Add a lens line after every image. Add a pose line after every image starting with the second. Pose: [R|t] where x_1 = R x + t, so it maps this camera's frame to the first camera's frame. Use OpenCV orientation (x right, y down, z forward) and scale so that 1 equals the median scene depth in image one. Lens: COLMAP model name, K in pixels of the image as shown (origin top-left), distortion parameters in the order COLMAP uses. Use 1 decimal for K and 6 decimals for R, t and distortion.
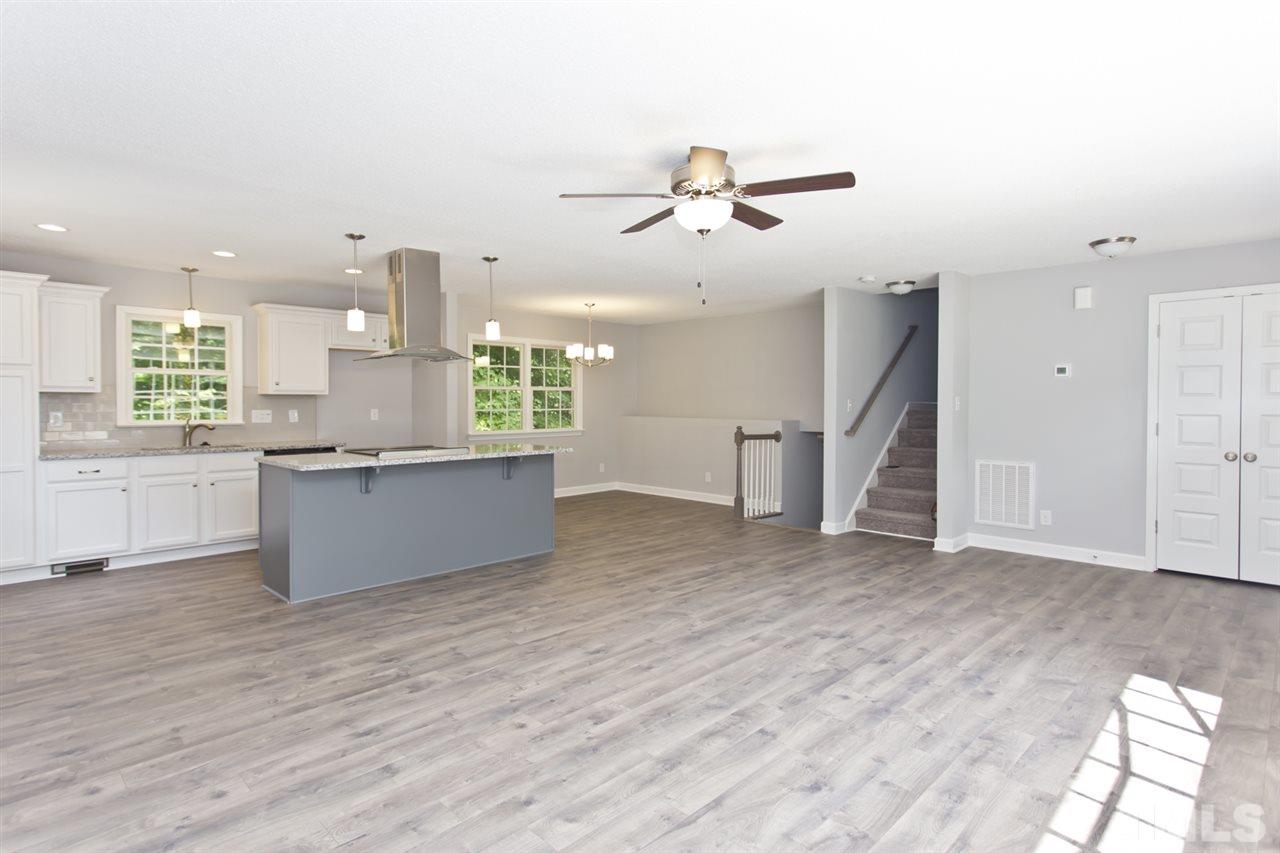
lens RADIAL K [[669.6, 0, 638.4], [0, 669.6, 422.8], [0, 0, 1]] dist [0.002369, -0.003684]
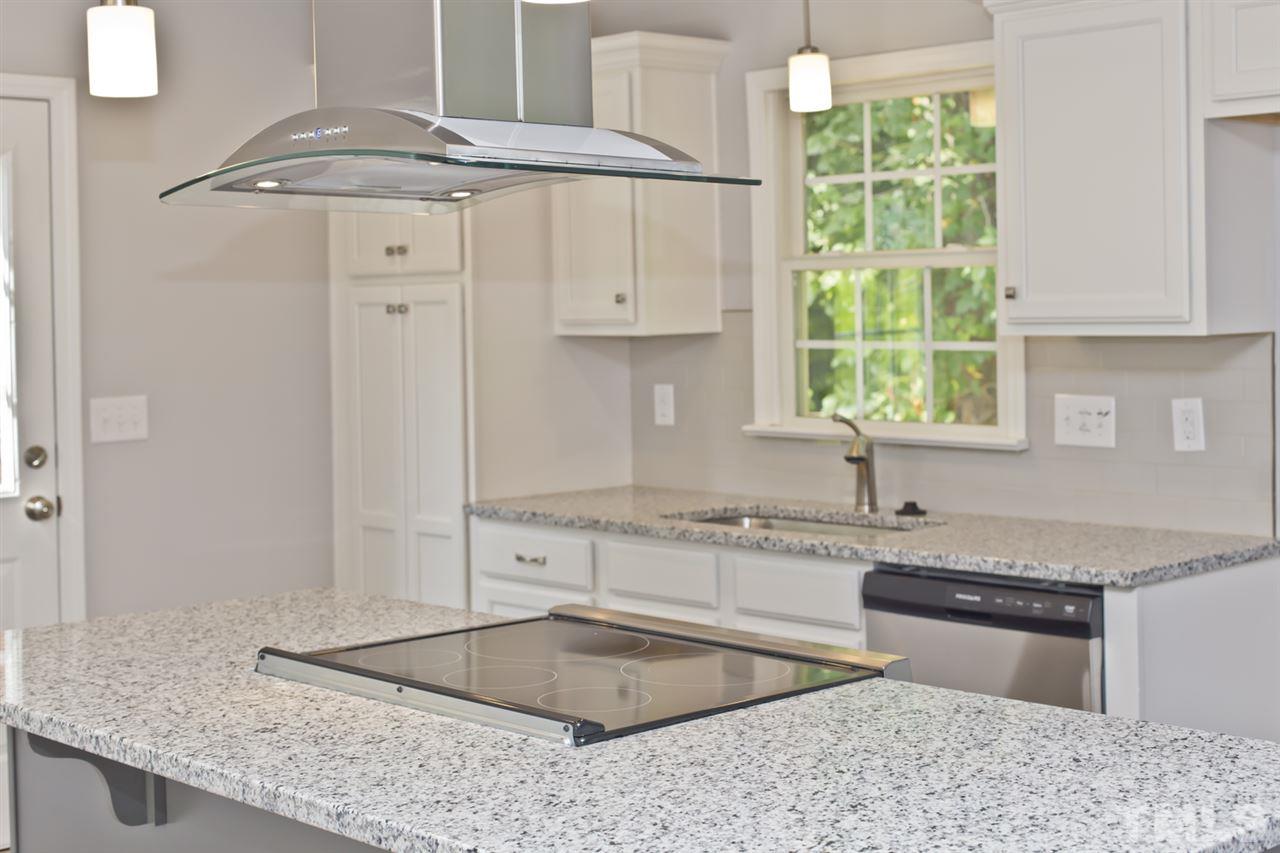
lens RADIAL K [[1874.5, 0, 649.3], [0, 1874.5, 421.2], [0, 0, 1]] dist [-0.026736, 0.000000]
pose [[-0.040769, 0.059075, -0.997421, 0.164981], [-0.013858, 0.998121, 0.059683, -0.056035], [0.999073, 0.016256, -0.039873, 0.978414]]
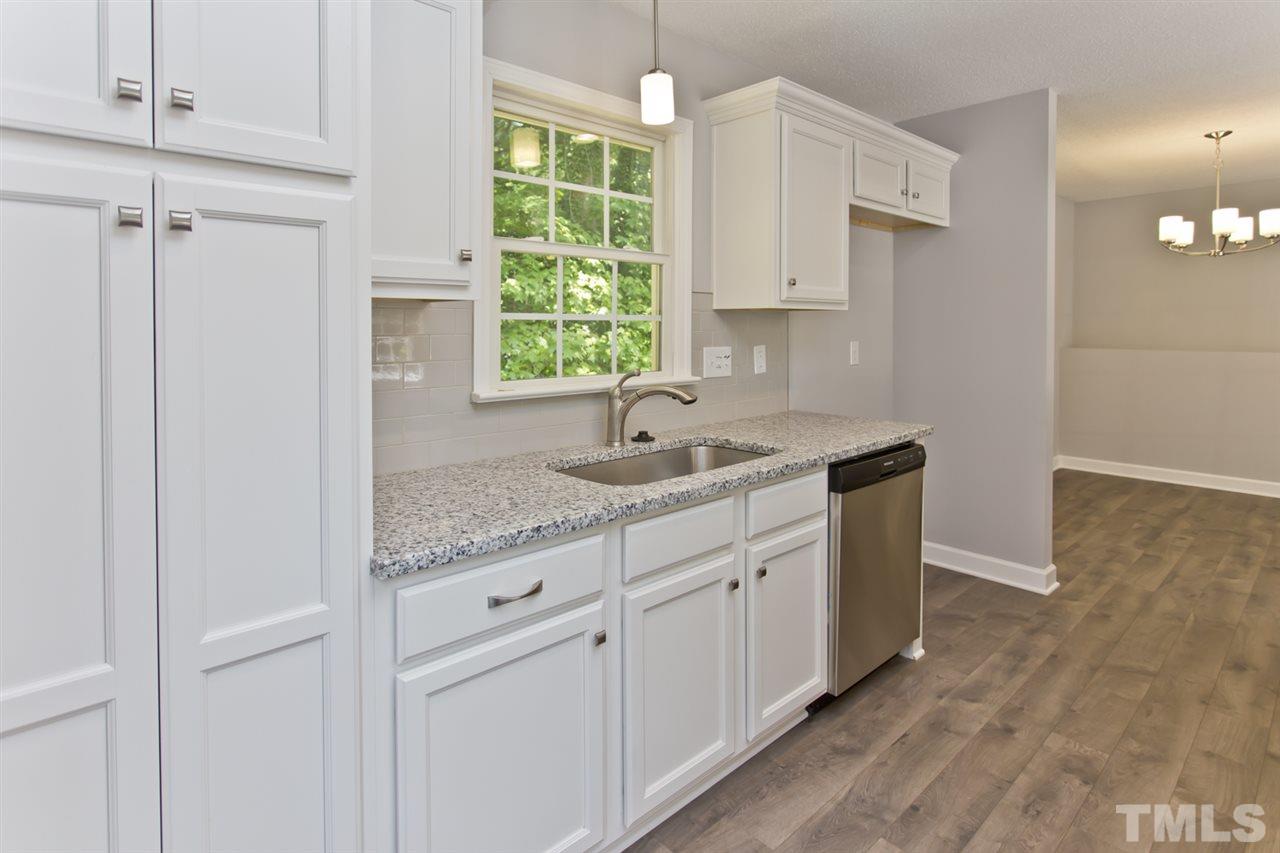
lens RADIAL K [[669.6, 0, 641.5], [0, 669.6, 342.9], [0, 0, 1]] dist [0.002369, -0.003684]
pose [[0.999393, -0.004449, -0.034538, -0.674305], [0.004322, 0.999984, -0.003777, -0.023541], [0.034554, 0.003626, 0.999396, 0.650533]]
